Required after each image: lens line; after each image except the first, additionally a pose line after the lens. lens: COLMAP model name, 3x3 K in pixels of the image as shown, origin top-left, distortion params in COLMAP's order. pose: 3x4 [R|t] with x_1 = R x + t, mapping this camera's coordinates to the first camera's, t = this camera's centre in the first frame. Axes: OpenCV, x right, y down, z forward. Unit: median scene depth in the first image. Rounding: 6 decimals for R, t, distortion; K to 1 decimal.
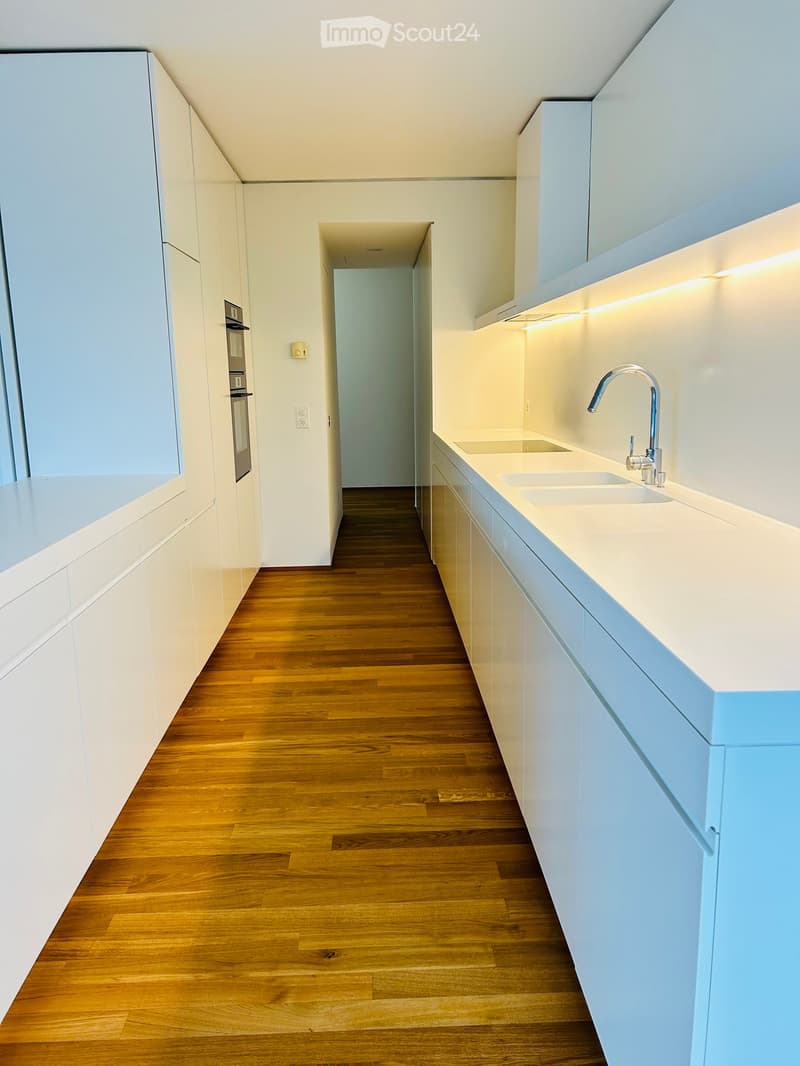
lens RADIAL K [[807.2, 0, 400.0], [0, 807.2, 533.0], [0, 0, 1]] dist [0.074736, -0.001165]
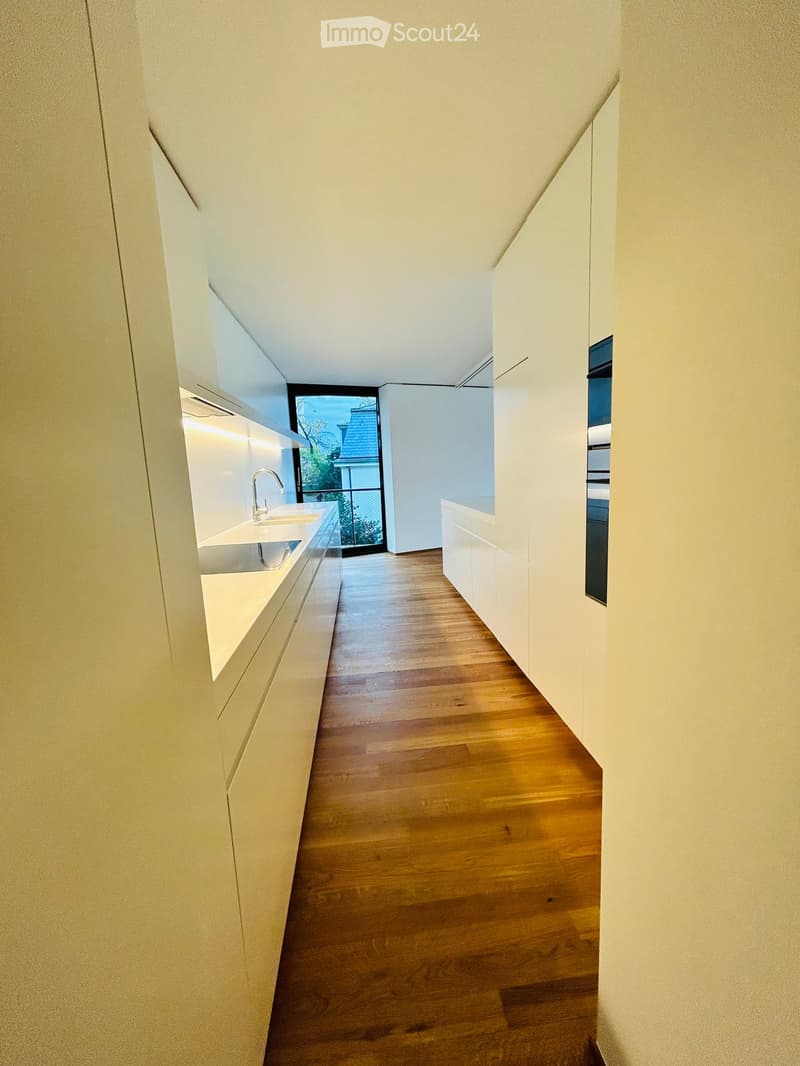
lens RADIAL K [[429.1, 0, 400.0], [0, 429.1, 533.0], [0, 0, 1]] dist [0.000081, -0.000019]
pose [[-0.996219, 0.073141, -0.046882, -0.022540], [0.052758, 0.938065, 0.342418, -0.285823], [0.069023, 0.338650, -0.938377, 1.474703]]
